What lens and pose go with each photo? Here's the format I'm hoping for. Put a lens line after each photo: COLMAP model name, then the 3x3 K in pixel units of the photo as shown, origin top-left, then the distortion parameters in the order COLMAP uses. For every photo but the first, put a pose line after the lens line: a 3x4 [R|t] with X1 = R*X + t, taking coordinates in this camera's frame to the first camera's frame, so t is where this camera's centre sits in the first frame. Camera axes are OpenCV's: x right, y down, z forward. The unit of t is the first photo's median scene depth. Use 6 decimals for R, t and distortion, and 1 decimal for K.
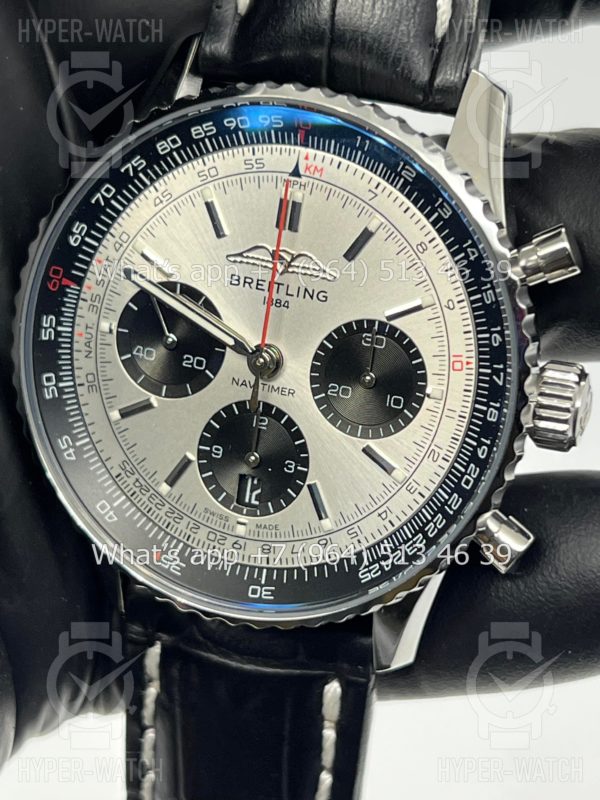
lens RADIAL K [[1865.4, 0, 302.4], [0, 1865.4, 402.3], [0, 0, 1]] dist [0.135947, 0.000000]
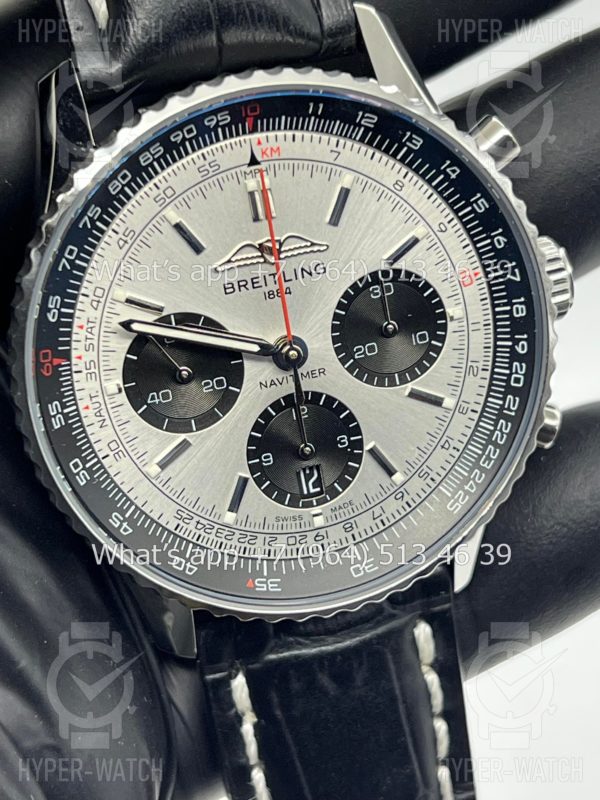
lens RADIAL K [[1865.4, 0, 296.5], [0, 1865.4, 401.4], [0, 0, 1]] dist [0.135947, 0.000000]
pose [[0.809365, -0.403969, 0.426307, -0.445221], [0.377622, 0.913883, 0.149063, -0.143441], [-0.449811, 0.040337, 0.892212, 0.125193]]
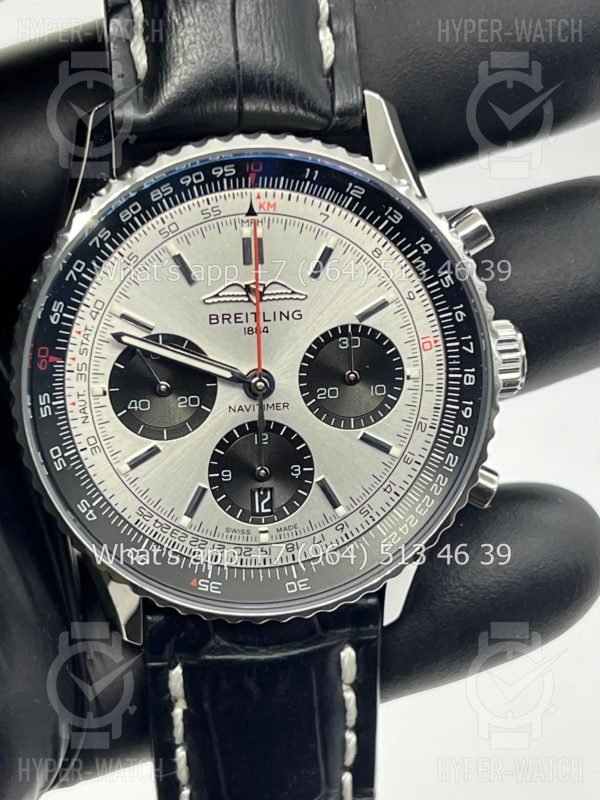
lens RADIAL K [[1865.4, 0, 307.7], [0, 1865.4, 412.6], [0, 0, 1]] dist [0.135947, 0.000000]
pose [[0.883117, -0.254171, 0.394336, -0.435206], [0.238968, 0.967020, 0.088127, -0.096363], [-0.403730, 0.016407, 0.914731, -0.023661]]
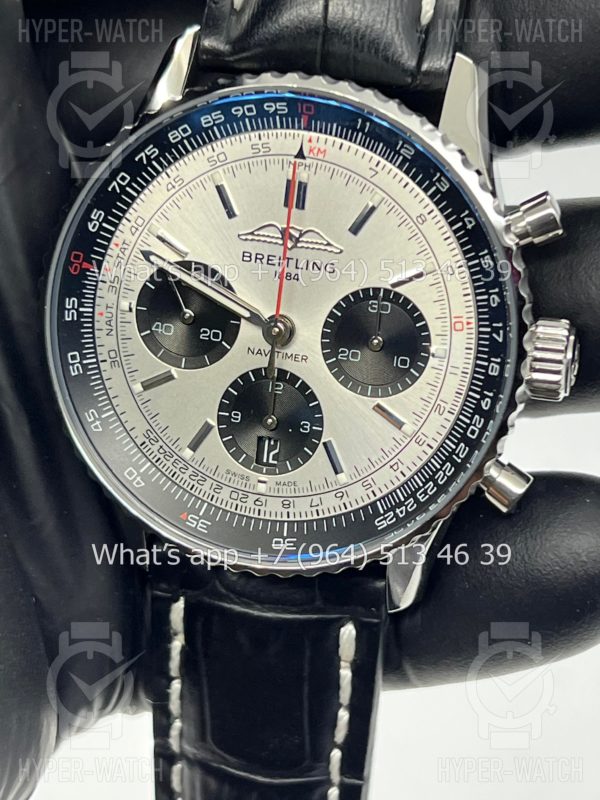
lens RADIAL K [[1865.4, 0, 307.2], [0, 1865.4, 403.9], [0, 0, 1]] dist [0.135947, 0.000000]
pose [[0.996041, -0.049231, 0.074012, -0.085791], [0.048416, 0.998746, 0.012762, 0.007381], [-0.074547, -0.009129, 0.997176, -0.080041]]
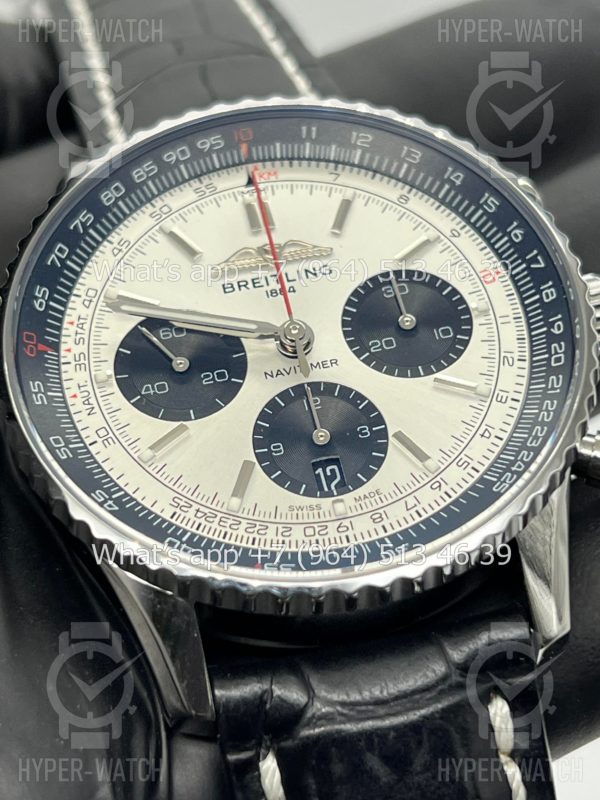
lens RADIAL K [[1865.4, 0, 295.8], [0, 1865.4, 399.3], [0, 0, 1]] dist [0.135947, 0.000000]
pose [[0.883029, -0.146126, 0.445990, -0.427755], [0.405495, 0.715999, -0.568260, 0.513551], [-0.236291, 0.682637, 0.691501, 0.393625]]
